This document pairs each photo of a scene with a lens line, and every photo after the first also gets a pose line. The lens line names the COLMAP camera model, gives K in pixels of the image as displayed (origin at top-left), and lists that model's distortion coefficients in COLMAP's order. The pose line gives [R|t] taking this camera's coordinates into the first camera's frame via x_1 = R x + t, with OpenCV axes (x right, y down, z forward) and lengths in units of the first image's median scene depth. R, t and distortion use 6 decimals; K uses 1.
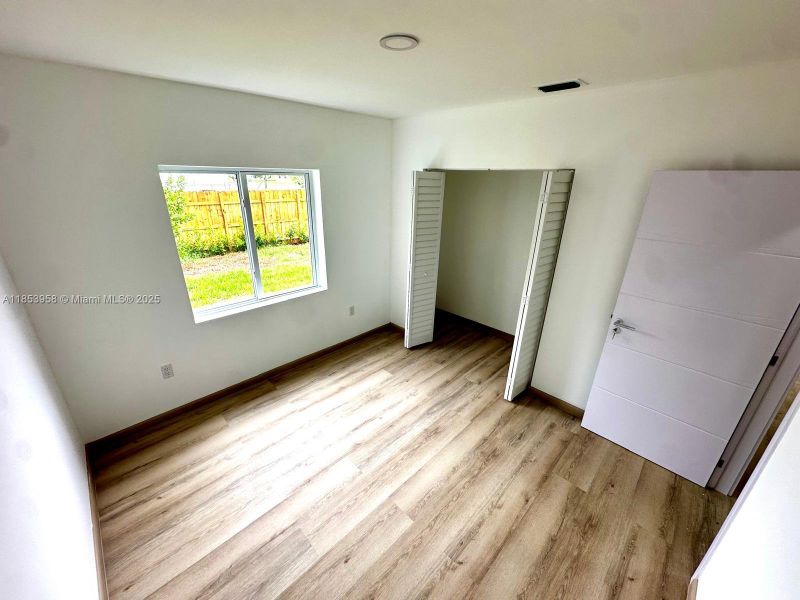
lens RADIAL K [[320.9, 0, 398.5], [0, 320.9, 301.0], [0, 0, 1]] dist [-0.001001, -0.000125]
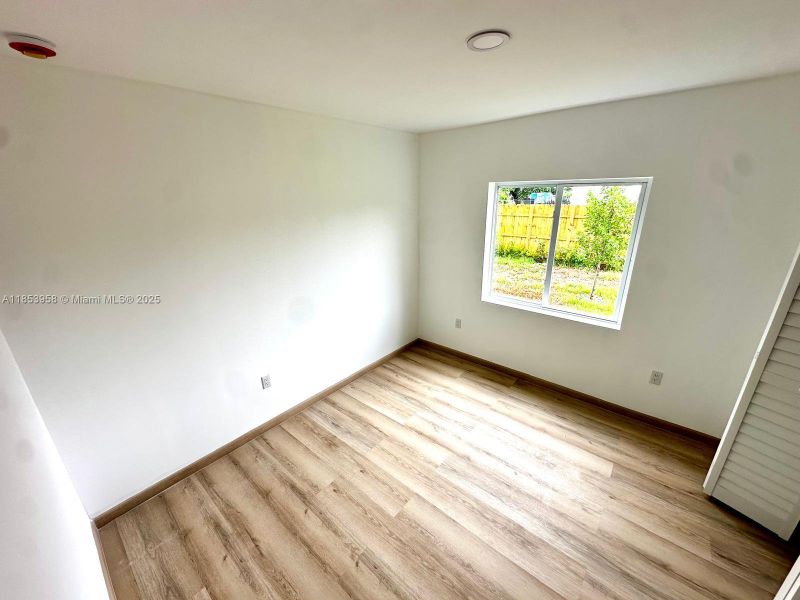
lens RADIAL K [[320.9, 0, 398.5], [0, 320.9, 301.0], [0, 0, 1]] dist [-0.001001, -0.000125]
pose [[0.075514, 0.303311, -0.949895, 0.614561], [-0.344435, 0.901913, 0.260608, -0.158714], [0.935768, 0.307498, 0.172578, 0.469011]]
